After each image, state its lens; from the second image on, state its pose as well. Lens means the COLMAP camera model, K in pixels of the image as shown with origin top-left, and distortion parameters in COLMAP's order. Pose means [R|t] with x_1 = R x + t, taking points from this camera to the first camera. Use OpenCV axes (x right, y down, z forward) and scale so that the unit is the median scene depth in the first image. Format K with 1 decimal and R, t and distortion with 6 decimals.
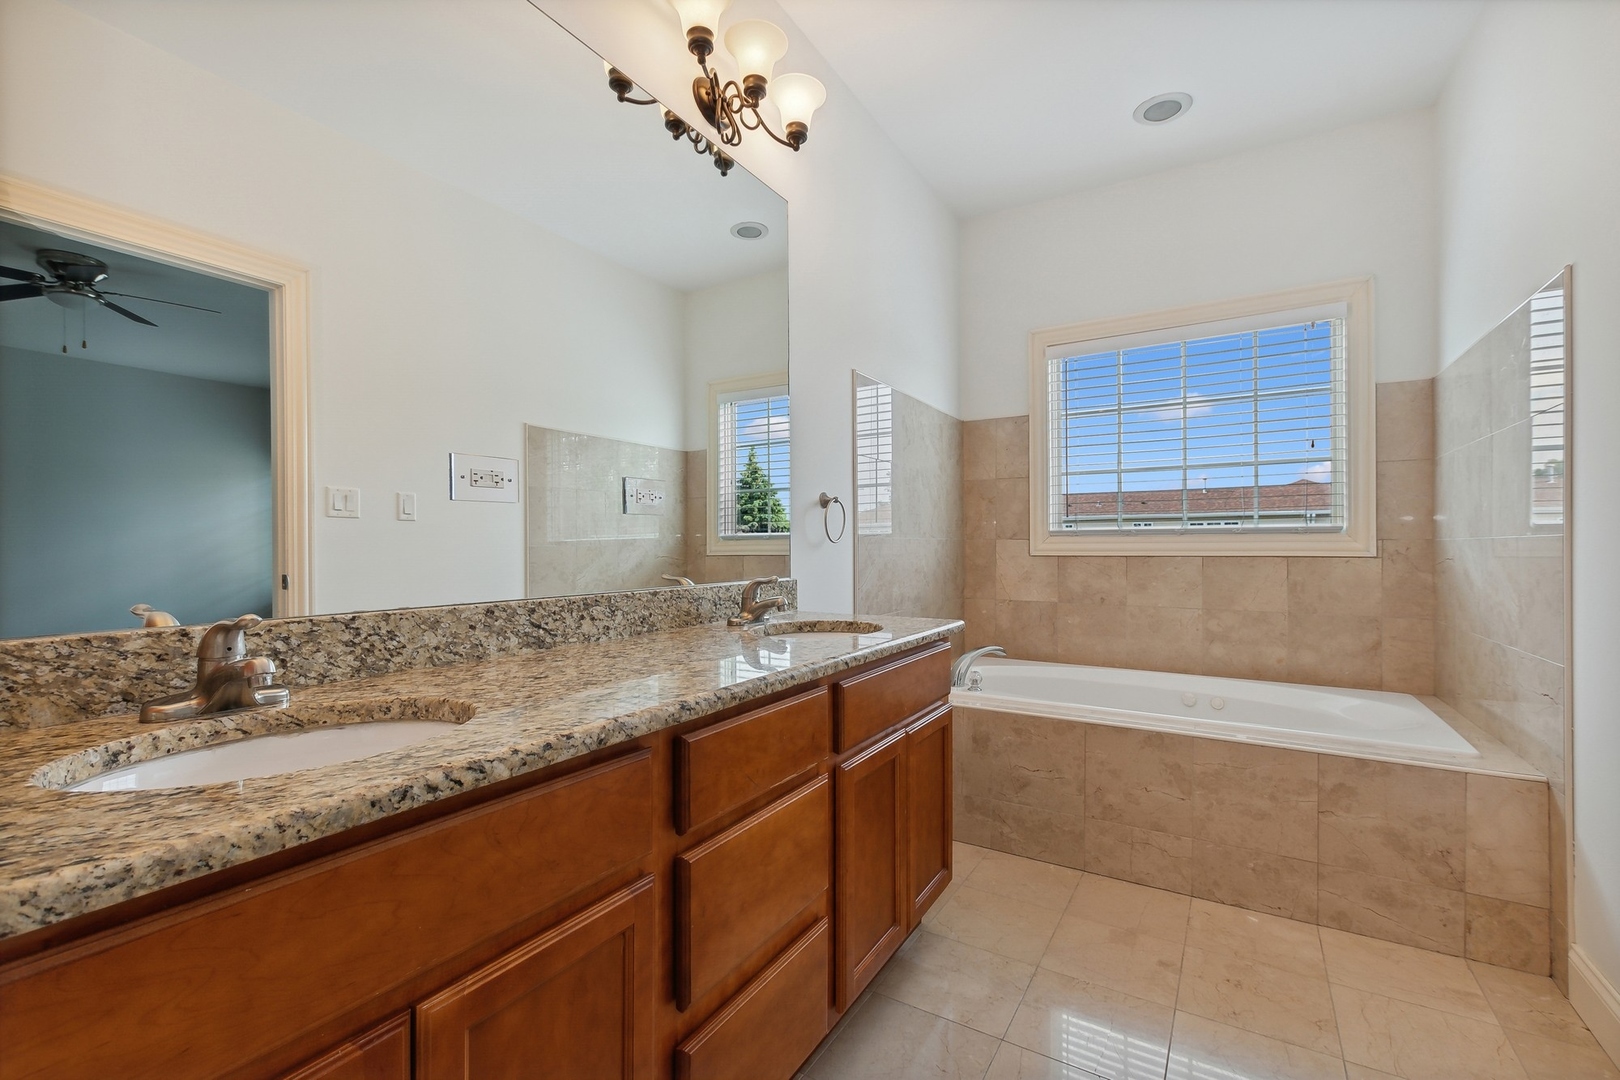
lens RADIAL K [[688.9, 0, 799.2], [0, 688.9, 544.5], [0, 0, 1]] dist [0.000073, -0.000138]
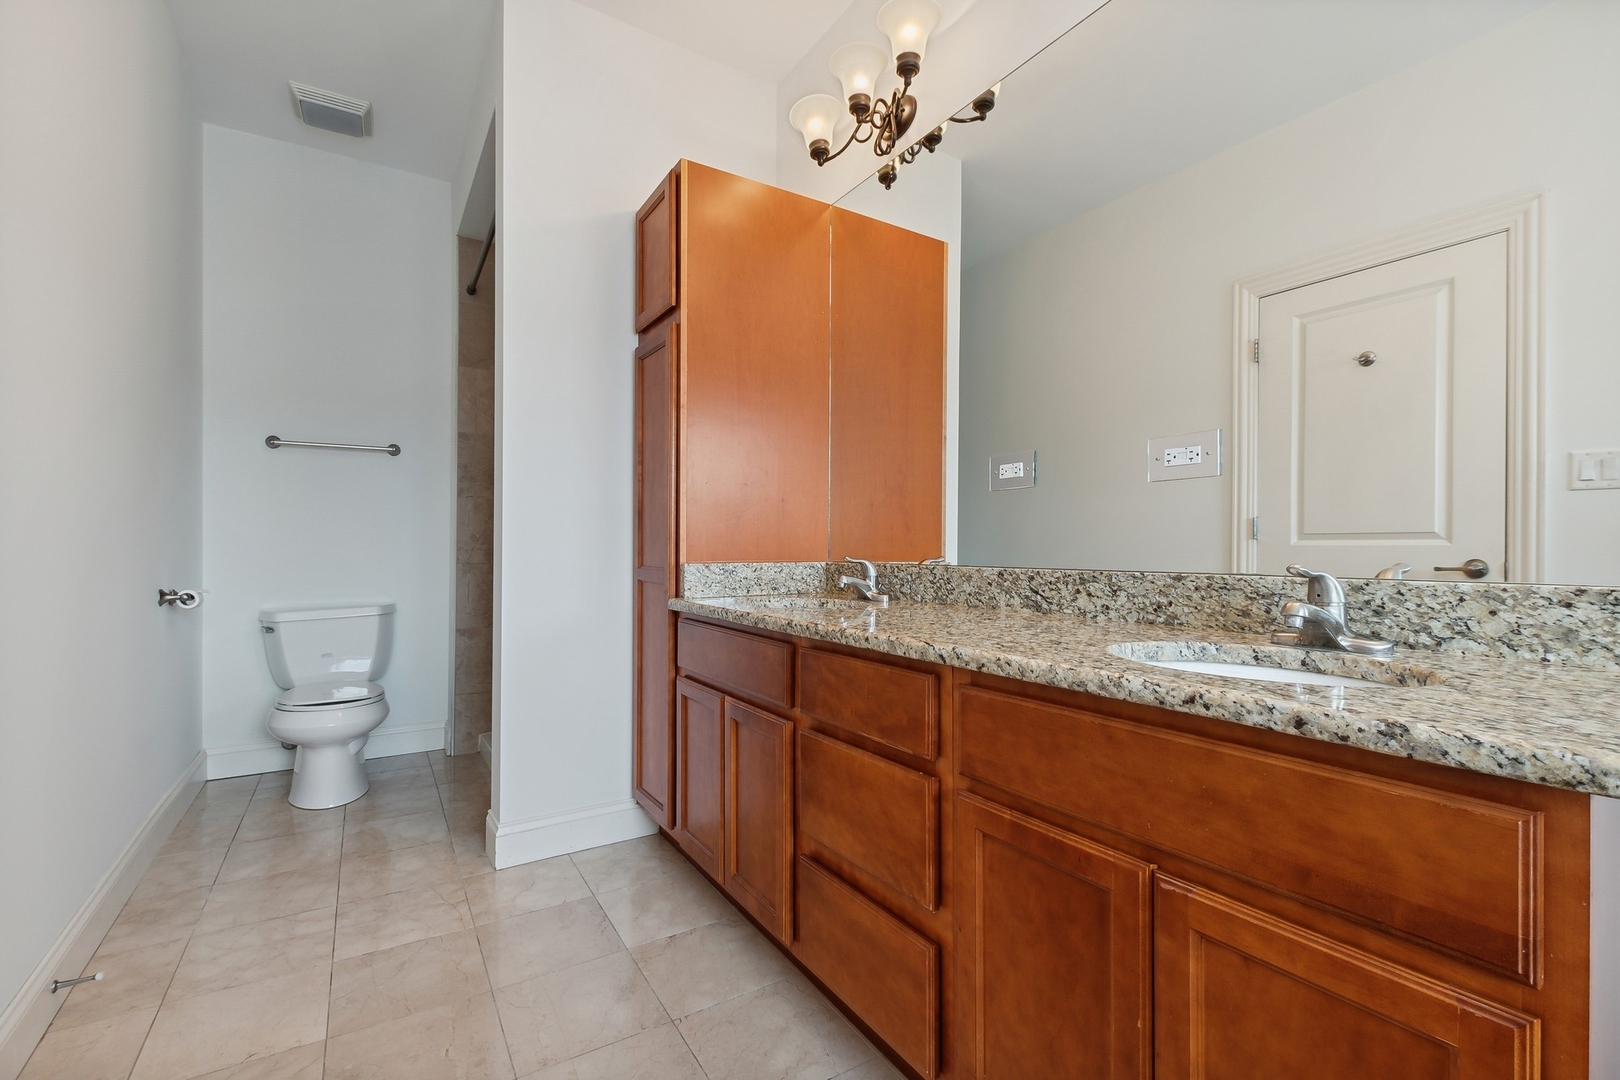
lens RADIAL K [[688.9, 0, 799.2], [0, 688.9, 544.5], [0, 0, 1]] dist [0.000073, -0.000138]
pose [[-0.430330, 0.001868, -0.902670, 0.803531], [0.003234, 0.999995, 0.000528, 0.036379], [0.902666, -0.002692, -0.430333, 1.105489]]
